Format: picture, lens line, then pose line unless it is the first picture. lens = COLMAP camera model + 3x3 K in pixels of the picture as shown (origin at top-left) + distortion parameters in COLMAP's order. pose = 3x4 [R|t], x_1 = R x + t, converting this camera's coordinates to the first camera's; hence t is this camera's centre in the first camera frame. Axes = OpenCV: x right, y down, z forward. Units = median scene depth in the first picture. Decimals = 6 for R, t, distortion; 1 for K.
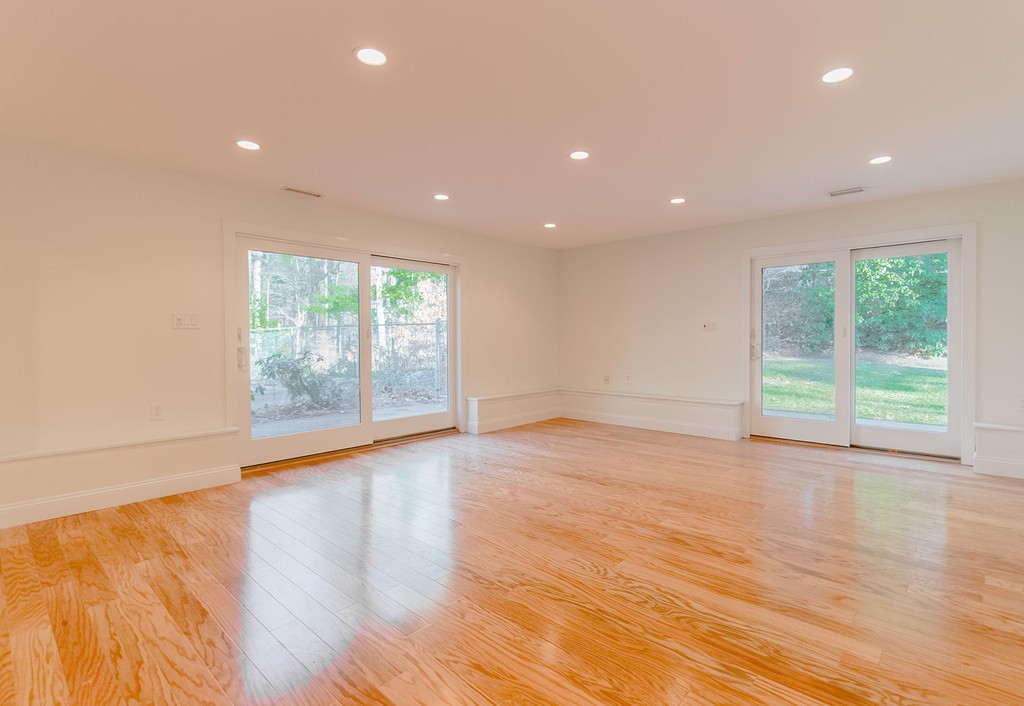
lens RADIAL K [[473.8, 0, 531.5], [0, 473.8, 351.5], [0, 0, 1]] dist [0.013957, 0.000009]
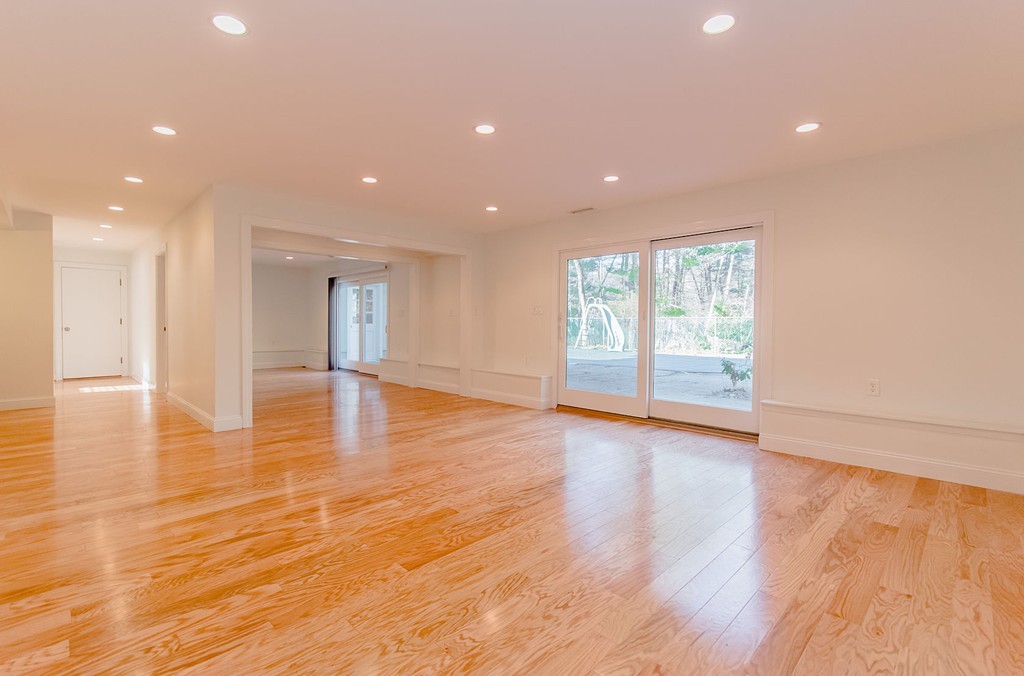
lens RADIAL K [[465.1, 0, 514.3], [0, 465.1, 333.6], [0, 0, 1]] dist [0.004727, 0.000354]
pose [[-0.043753, 0.021822, -0.998804, 1.141466], [-0.036656, 0.999053, 0.023433, -0.014814], [0.998370, 0.037637, -0.042911, 1.194942]]
